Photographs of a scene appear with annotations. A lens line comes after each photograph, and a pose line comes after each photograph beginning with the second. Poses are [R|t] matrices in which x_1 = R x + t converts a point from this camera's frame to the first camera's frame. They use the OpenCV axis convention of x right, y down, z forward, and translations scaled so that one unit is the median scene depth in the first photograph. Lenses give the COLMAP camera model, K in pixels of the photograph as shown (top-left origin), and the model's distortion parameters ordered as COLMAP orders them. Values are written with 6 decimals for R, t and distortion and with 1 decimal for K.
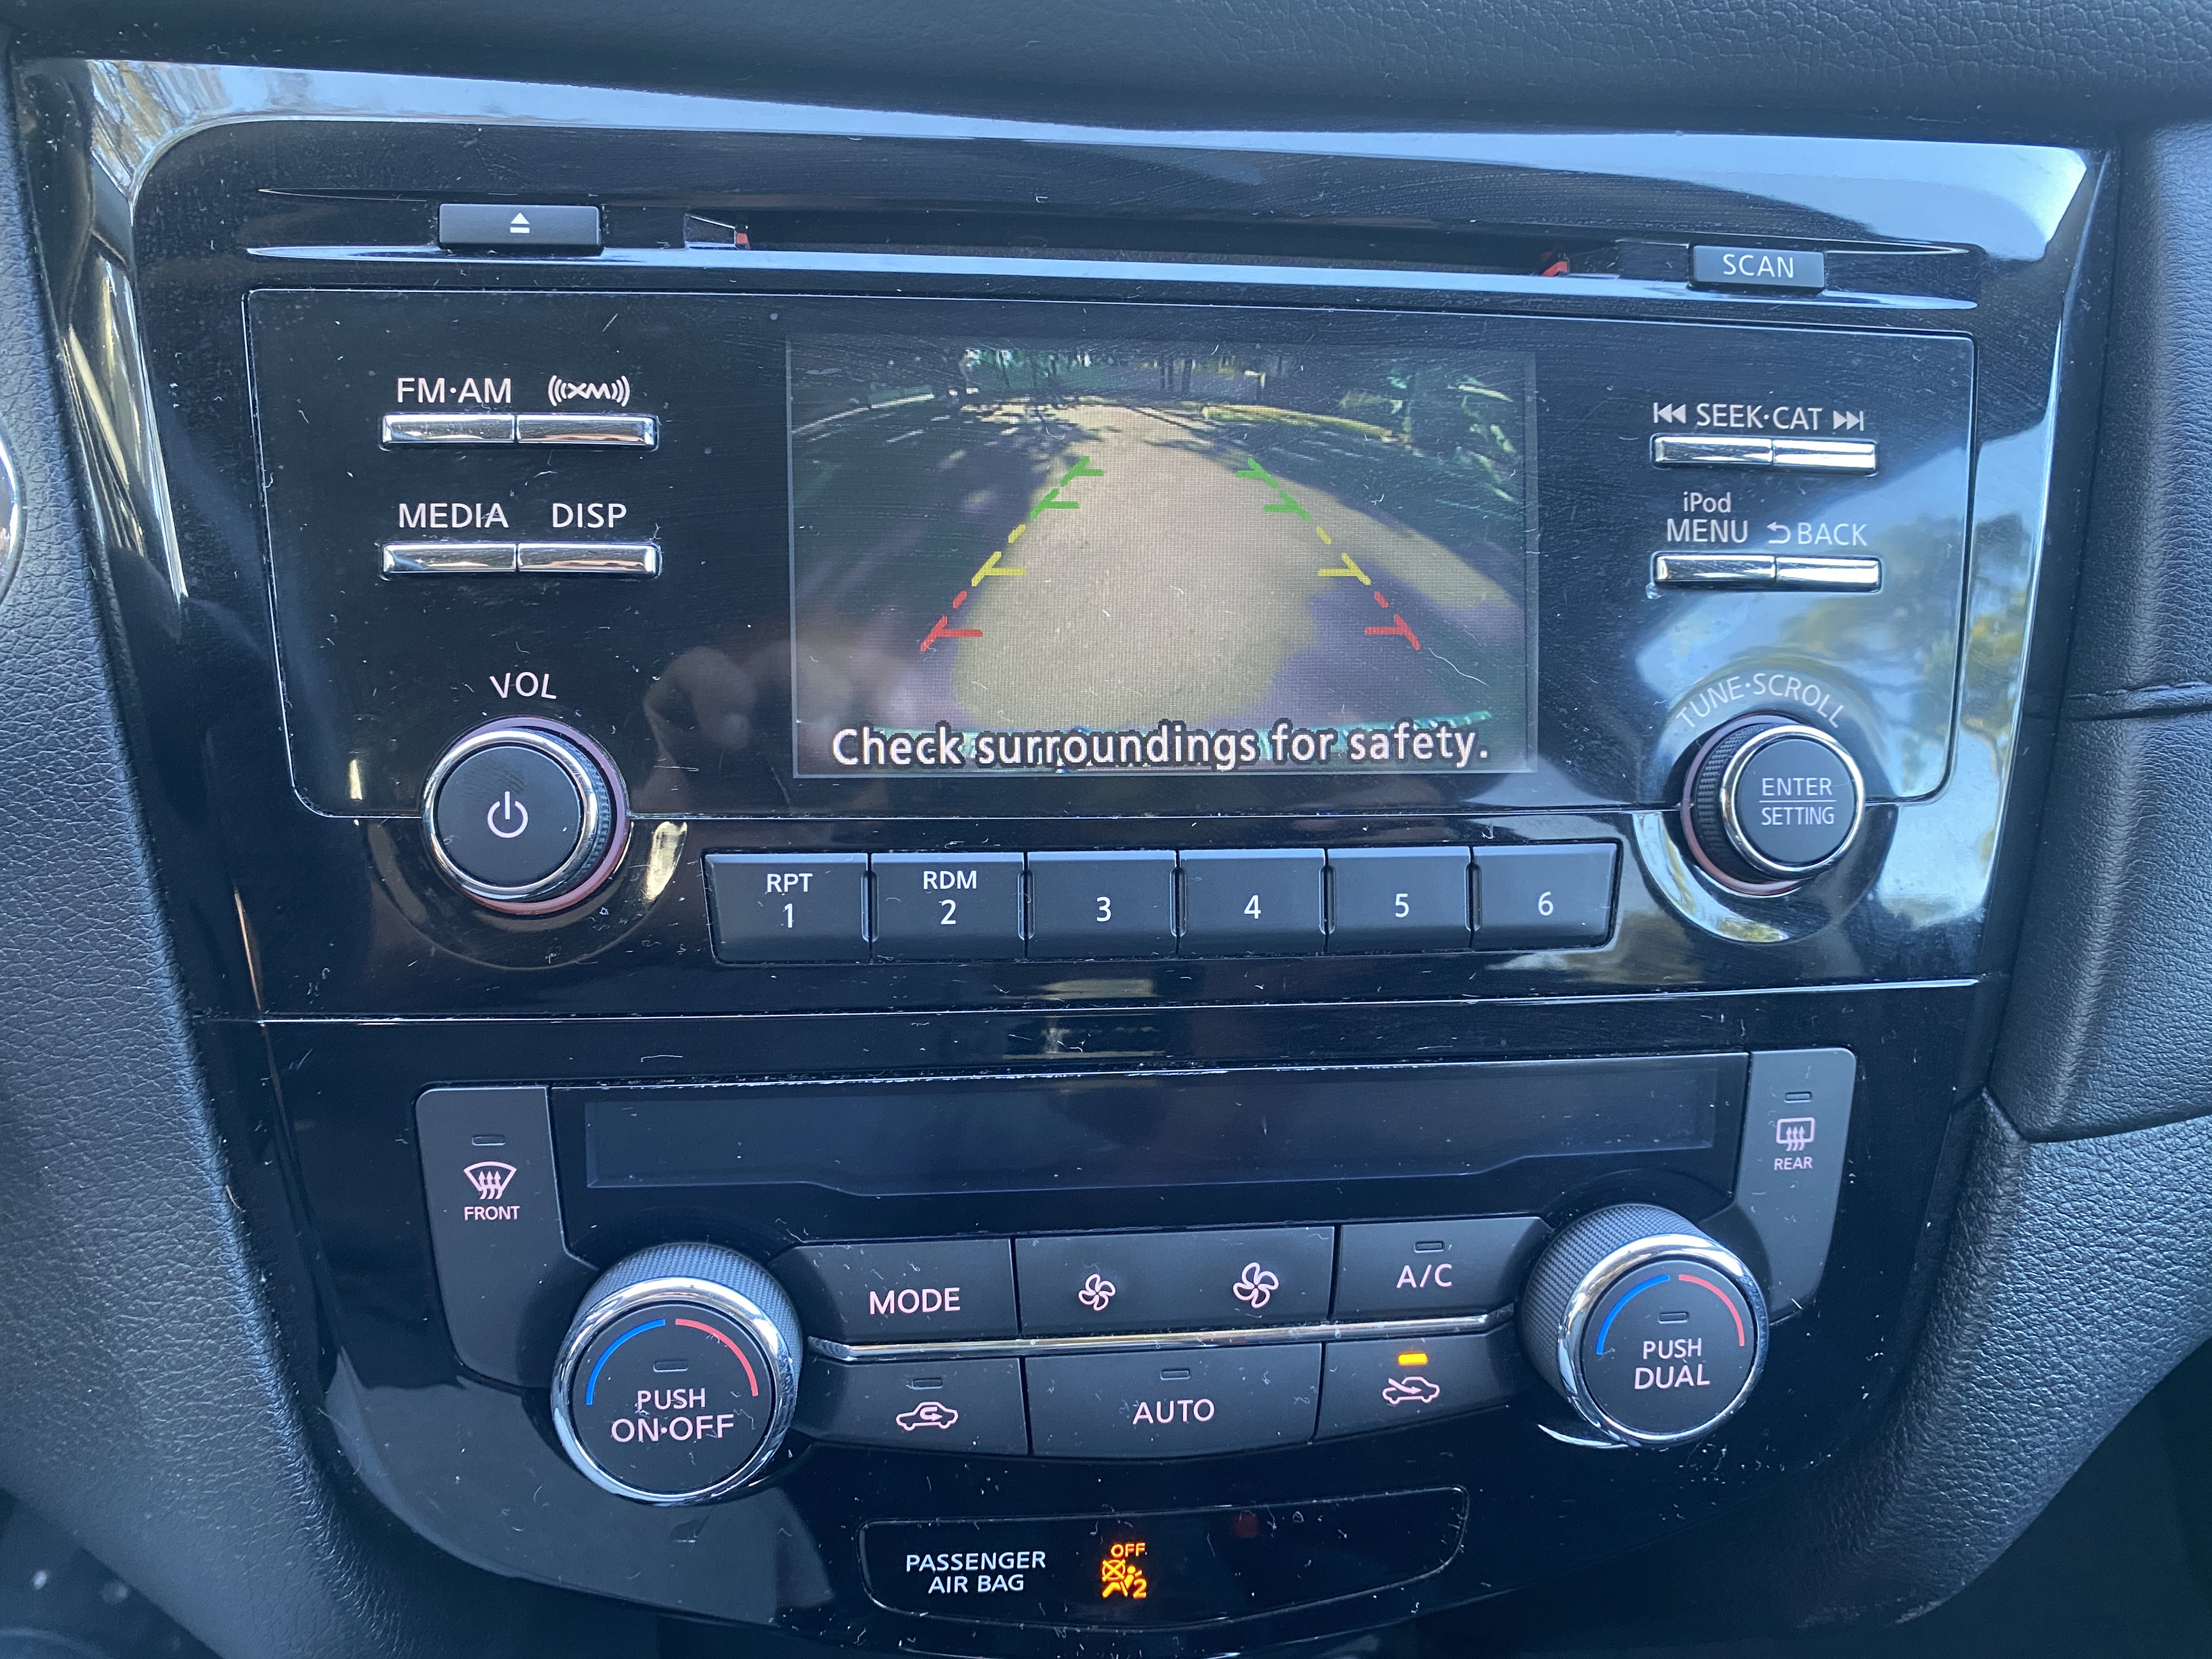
lens RADIAL K [[1699.0, 0, 1107.6], [0, 1699.0, 823.2], [0, 0, 1]] dist [0.003221, 0.003184]
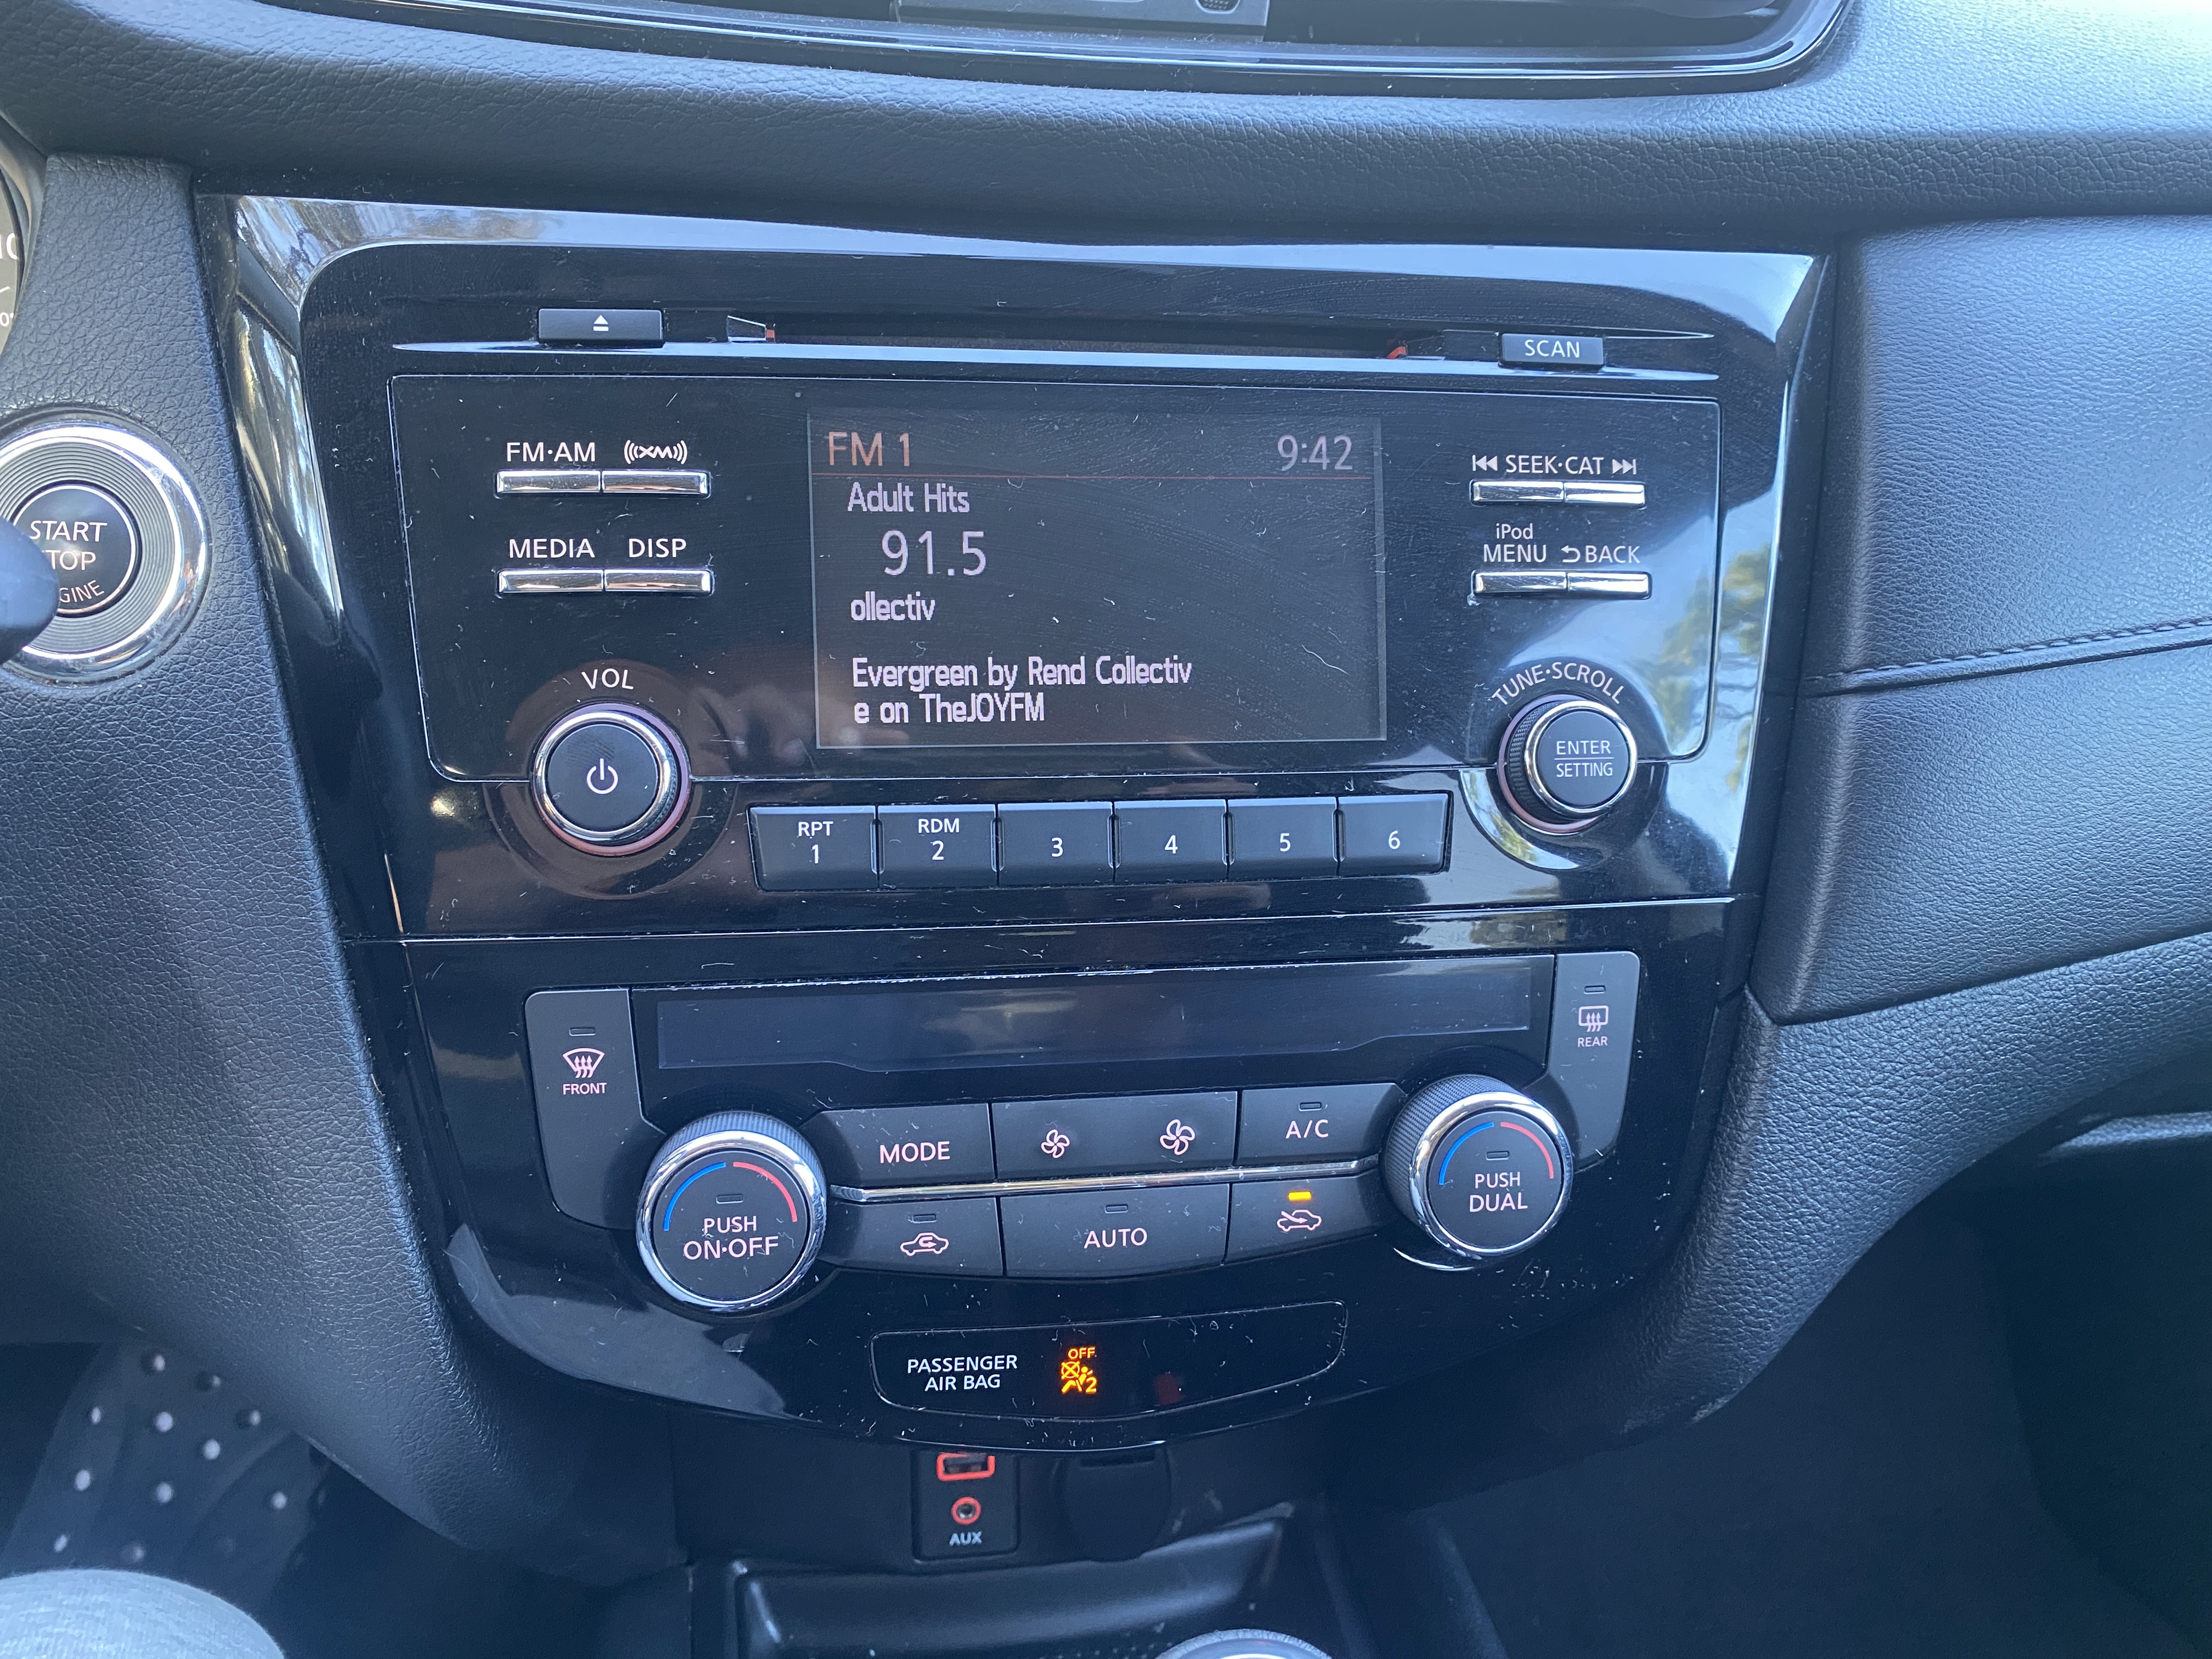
lens RADIAL K [[1649.6, 0, 1102.6], [0, 1649.6, 825.0], [0, 0, 1]] dist [0.078615, -0.161943]
pose [[0.999255, -0.013683, 0.036098, -0.012363], [0.014027, 0.999858, -0.009298, 0.044998], [-0.035966, 0.009798, 0.999305, -0.264277]]
